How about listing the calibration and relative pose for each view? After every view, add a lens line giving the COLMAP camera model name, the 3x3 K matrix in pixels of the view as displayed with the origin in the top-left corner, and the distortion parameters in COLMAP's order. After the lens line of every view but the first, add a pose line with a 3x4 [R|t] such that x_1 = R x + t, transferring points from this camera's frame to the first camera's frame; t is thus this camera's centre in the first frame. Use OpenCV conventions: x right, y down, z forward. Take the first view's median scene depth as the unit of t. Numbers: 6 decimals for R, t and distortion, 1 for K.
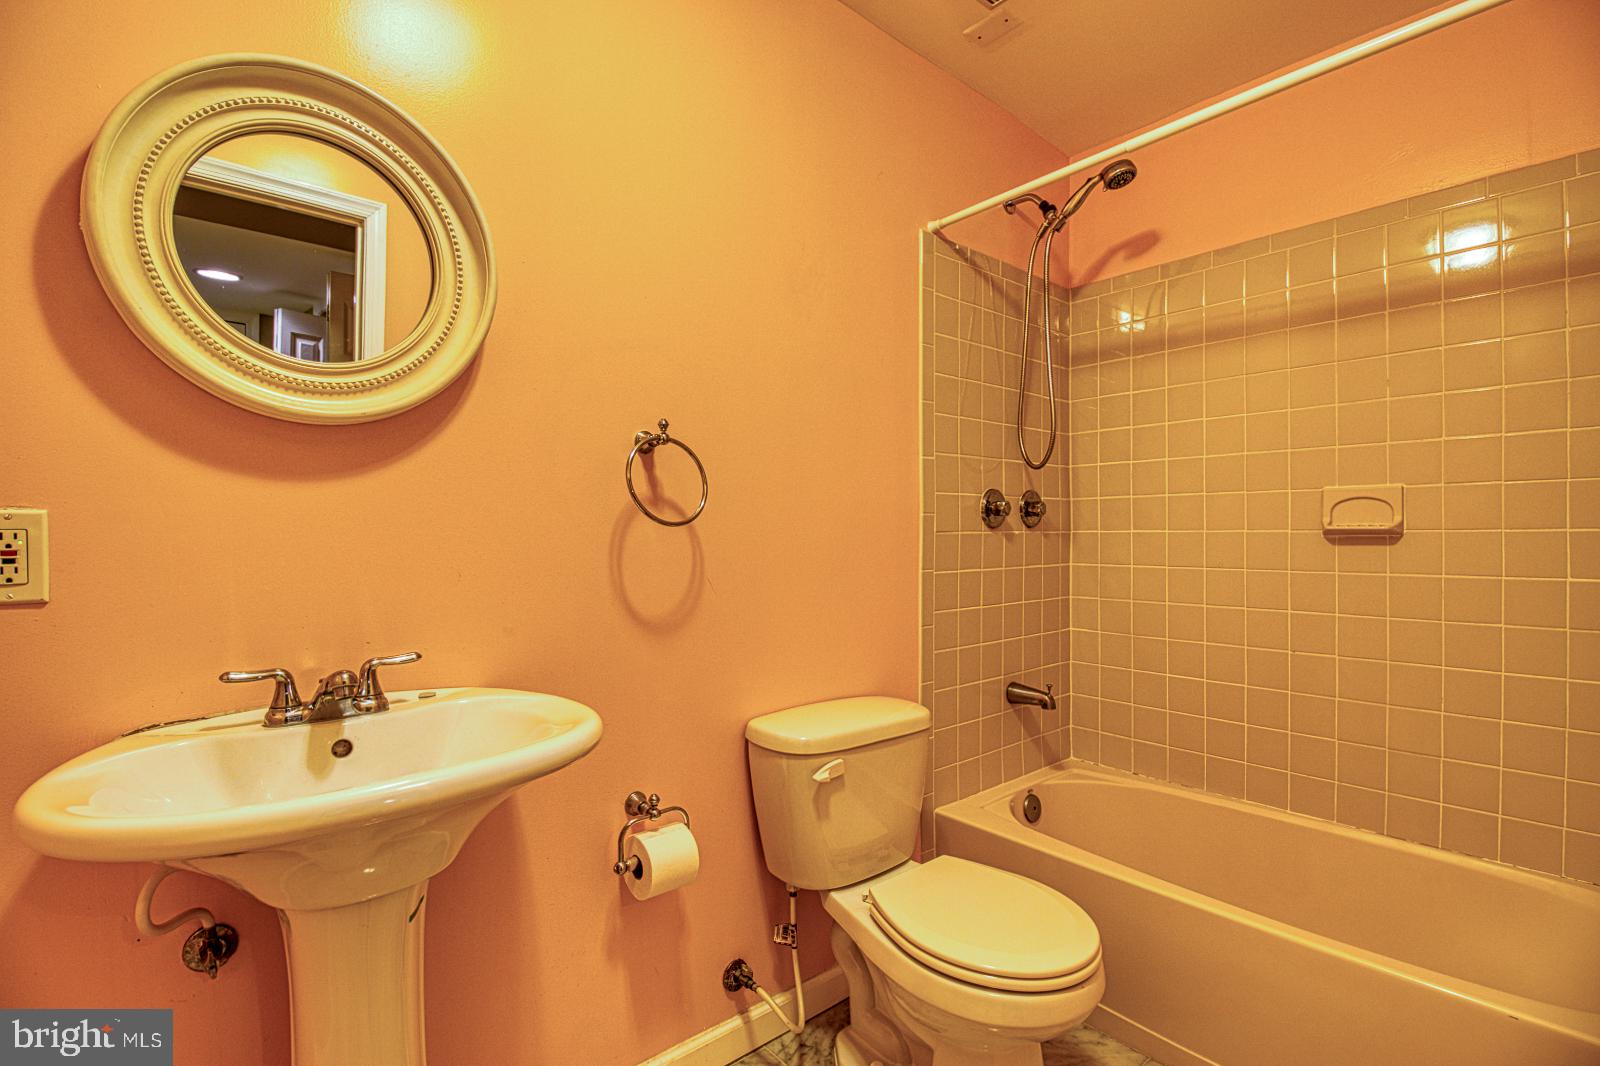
lens RADIAL K [[741.1, 0, 798.6], [0, 741.1, 537.1], [0, 0, 1]] dist [-0.000113, -0.013185]
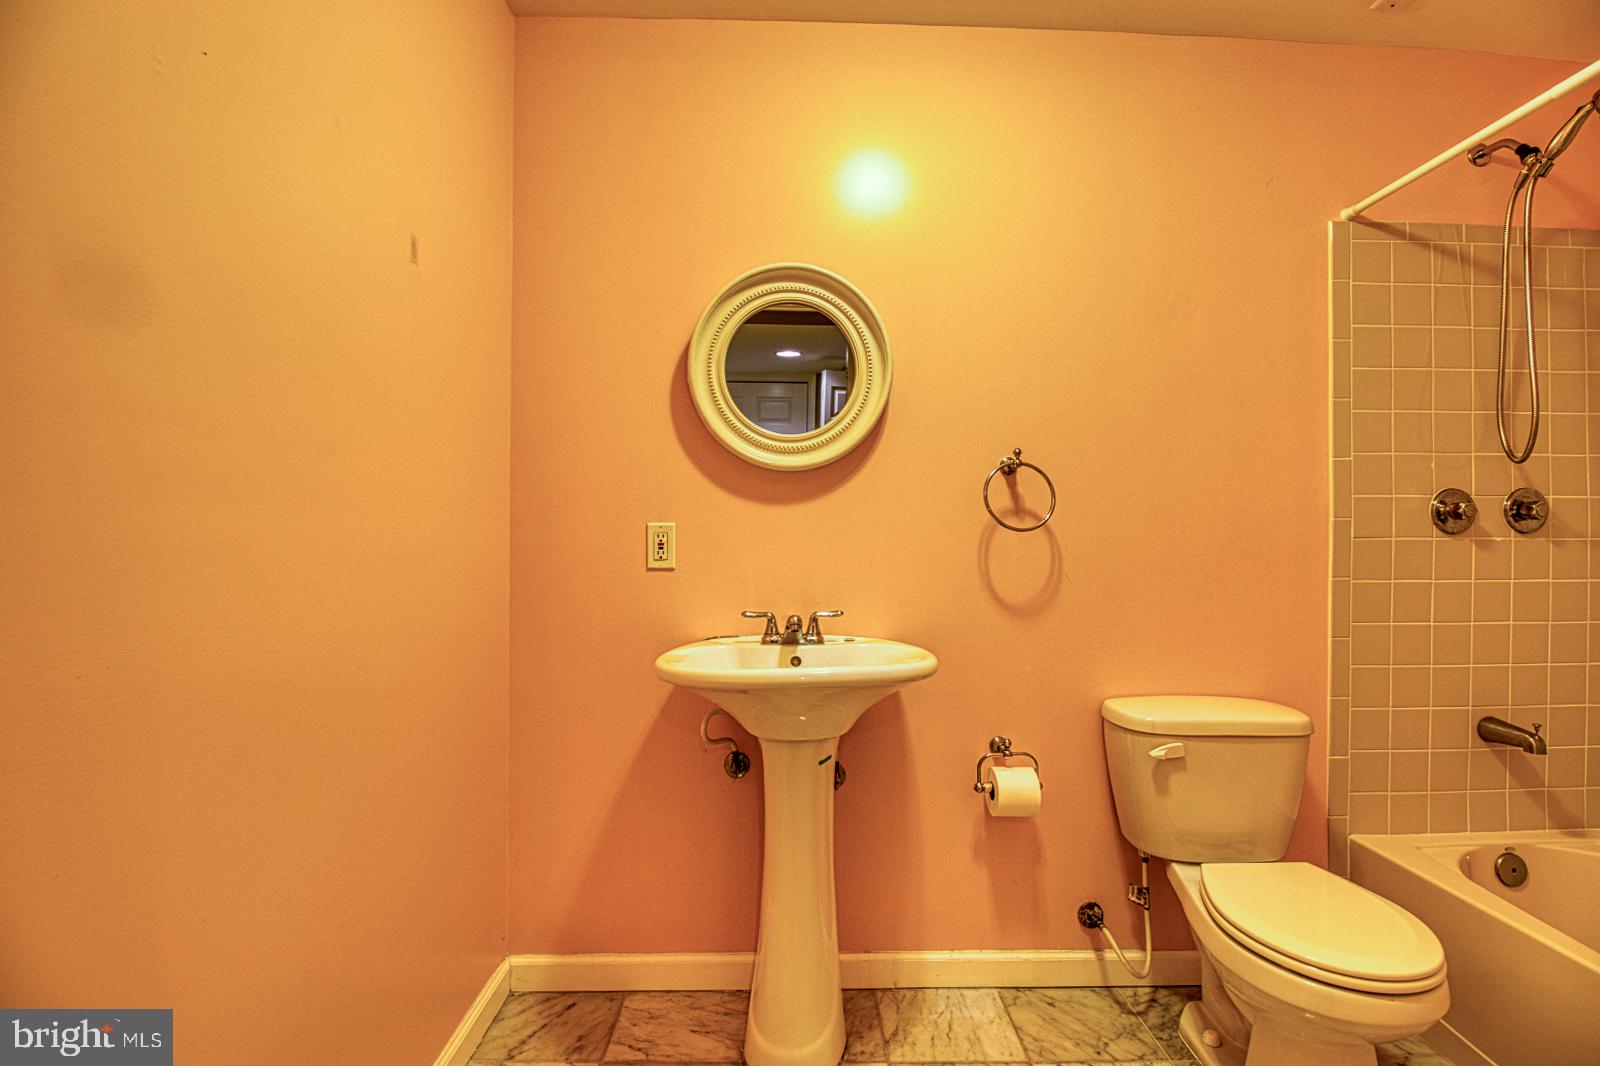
lens RADIAL K [[744.6, 0, 799.9], [0, 744.6, 528.2], [0, 0, 1]] dist [0.000371, -0.012888]
pose [[0.774593, 0.000299, -0.632460, 0.304184], [-0.009755, 0.999887, -0.011475, -0.001550], [0.632384, 0.015058, 0.774508, -0.211466]]
